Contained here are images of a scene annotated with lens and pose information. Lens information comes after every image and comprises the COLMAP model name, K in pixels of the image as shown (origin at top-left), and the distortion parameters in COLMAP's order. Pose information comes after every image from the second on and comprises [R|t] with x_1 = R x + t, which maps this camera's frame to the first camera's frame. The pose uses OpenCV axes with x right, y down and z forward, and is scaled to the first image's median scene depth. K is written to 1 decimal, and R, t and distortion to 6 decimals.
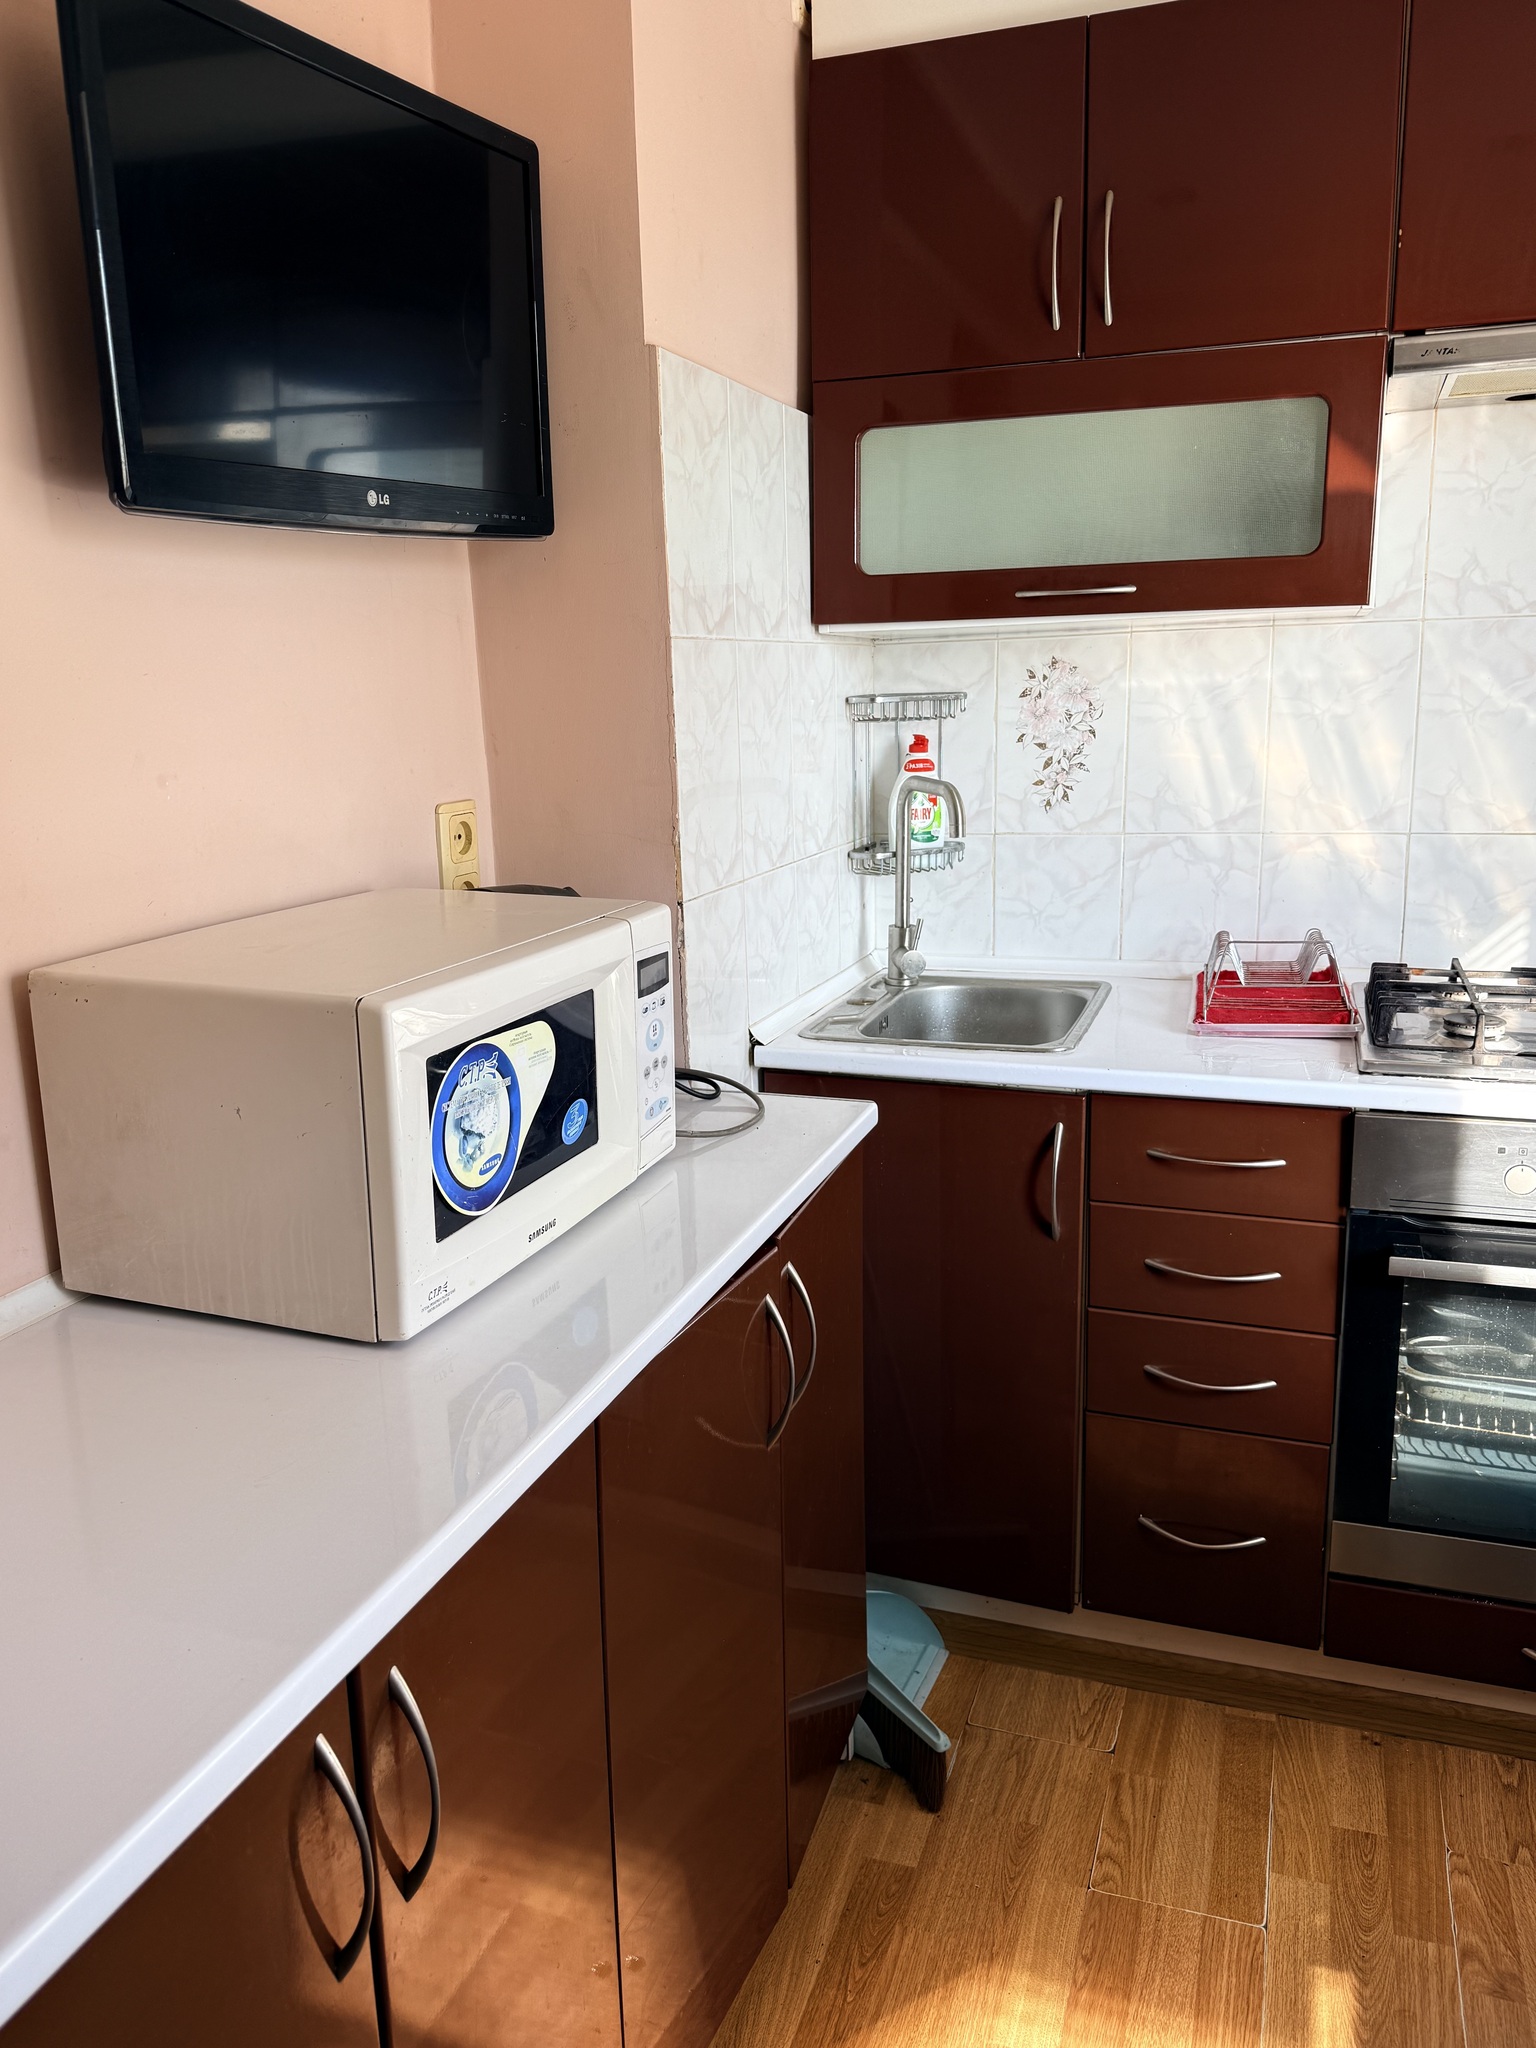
lens RADIAL K [[1495.6, 0, 760.2], [0, 1495.6, 1023.5], [0, 0, 1]] dist [0.099154, -0.143045]
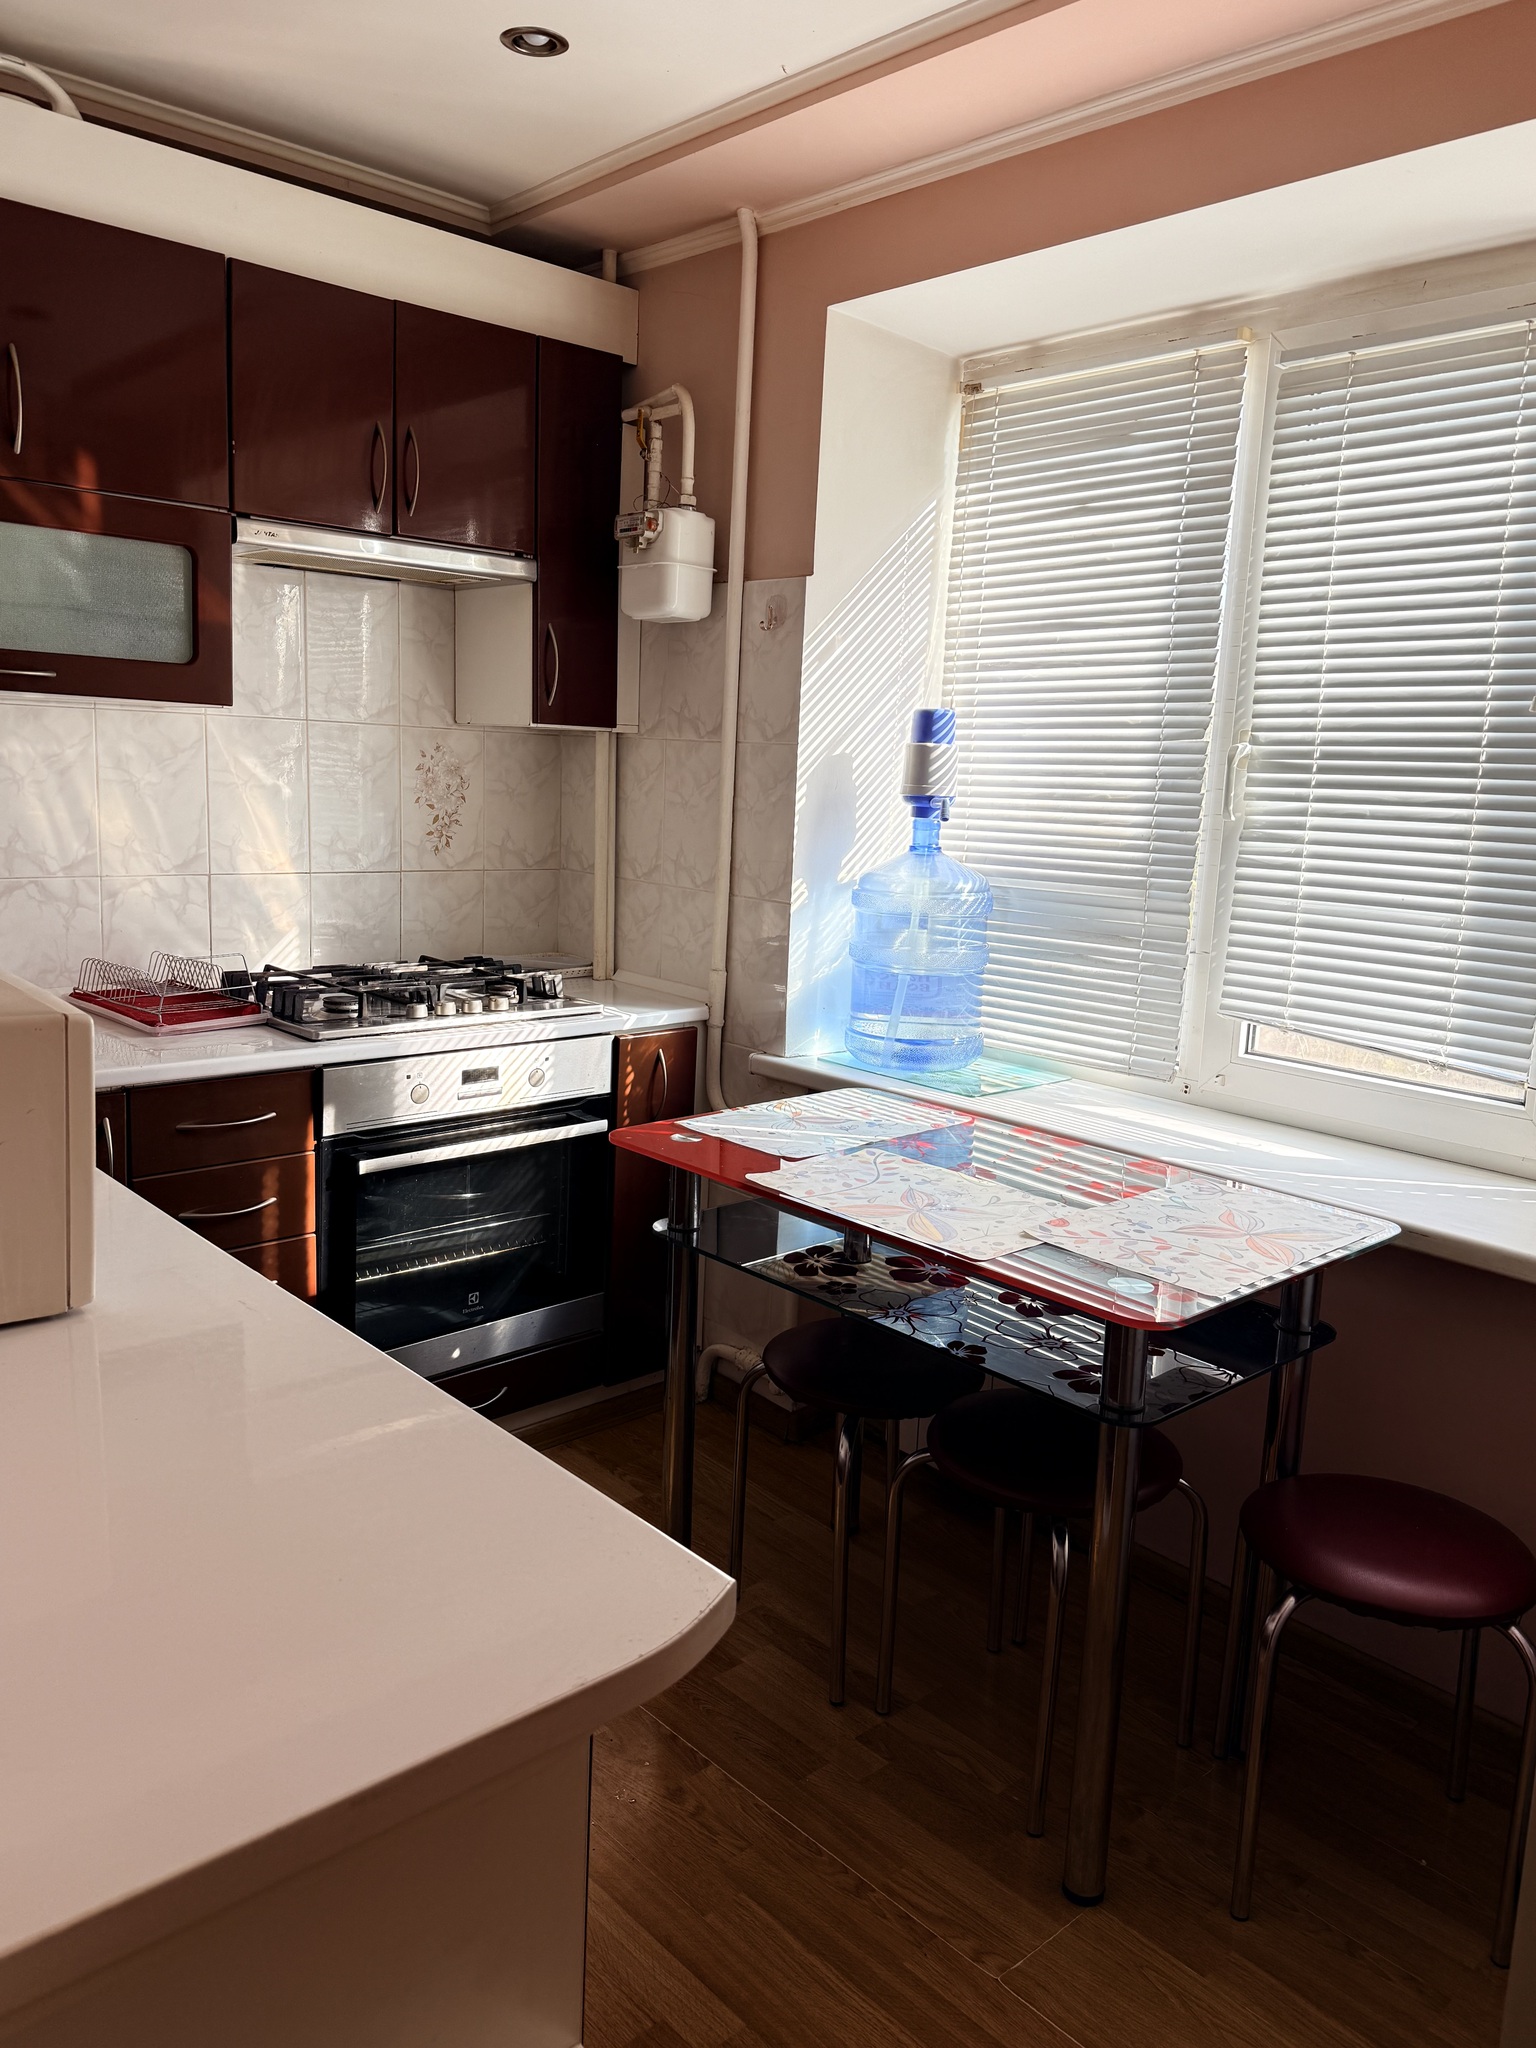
lens RADIAL K [[1469.3, 0, 761.0], [0, 1469.3, 1022.6], [0, 0, 1]] dist [0.180248, -0.380168]
pose [[0.463413, -0.106968, 0.879663, -0.617025], [0.138518, 0.989229, 0.047319, 0.007684], [-0.875249, 0.099921, 0.473238, -0.021559]]
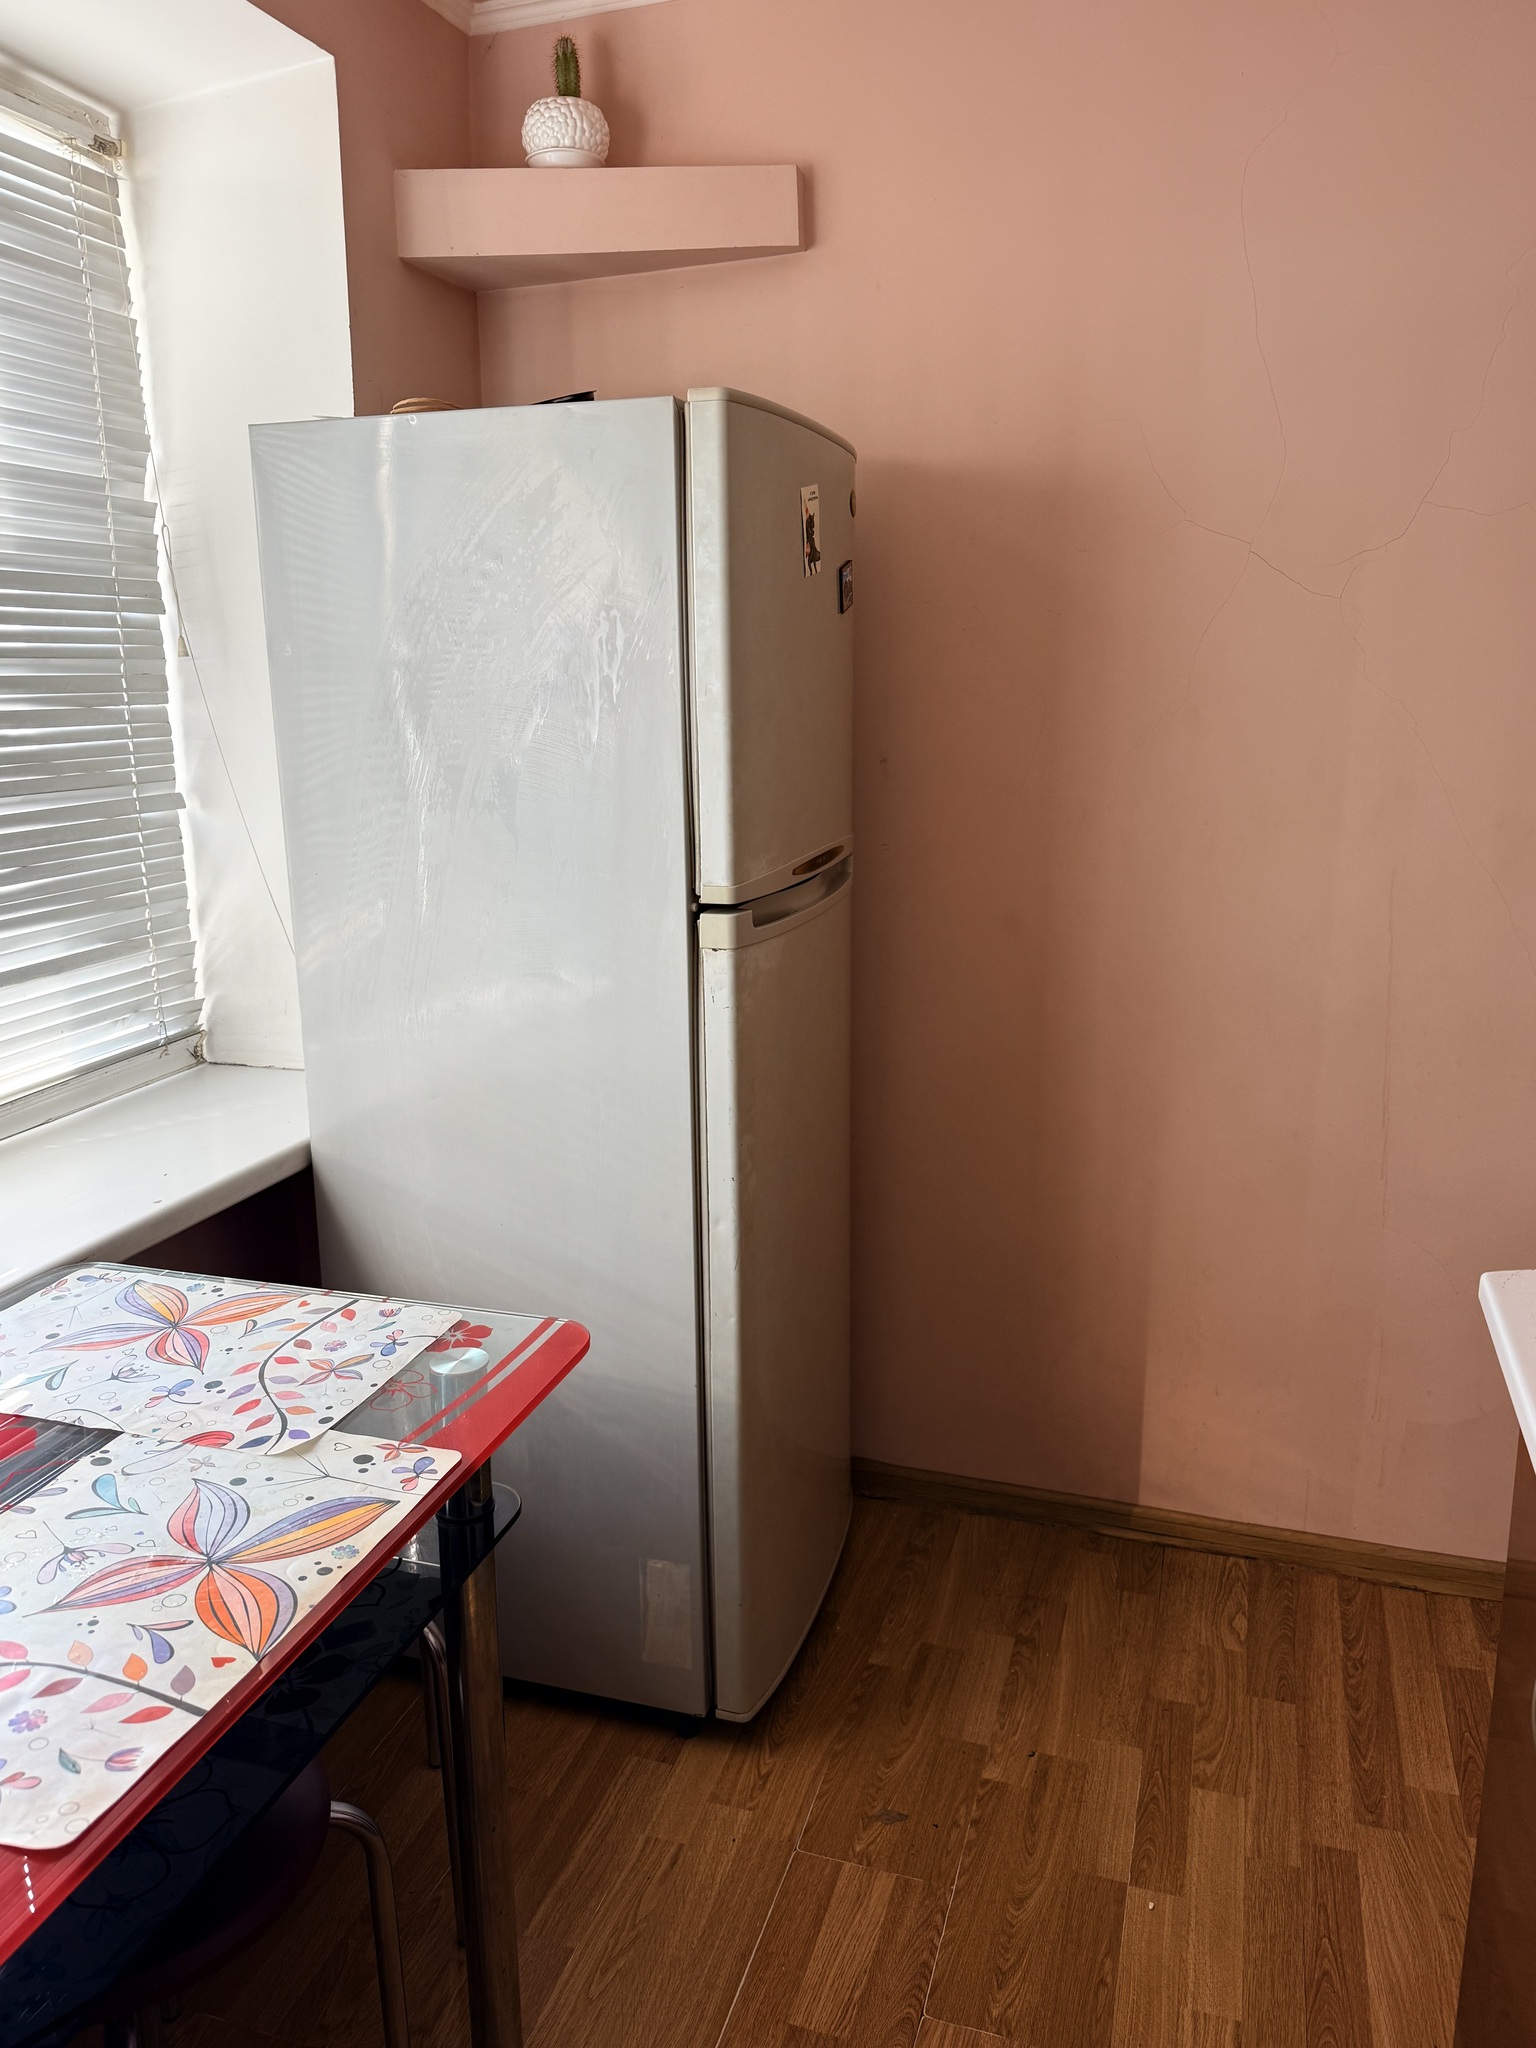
lens RADIAL K [[1495.6, 0, 760.2], [0, 1495.6, 1023.5], [0, 0, 1]] dist [0.099154, -0.143045]
pose [[-0.998653, 0.044275, -0.027053, 0.168604], [0.028213, 0.900950, 0.433006, -0.216776], [0.043544, 0.431659, -0.900985, 0.839802]]
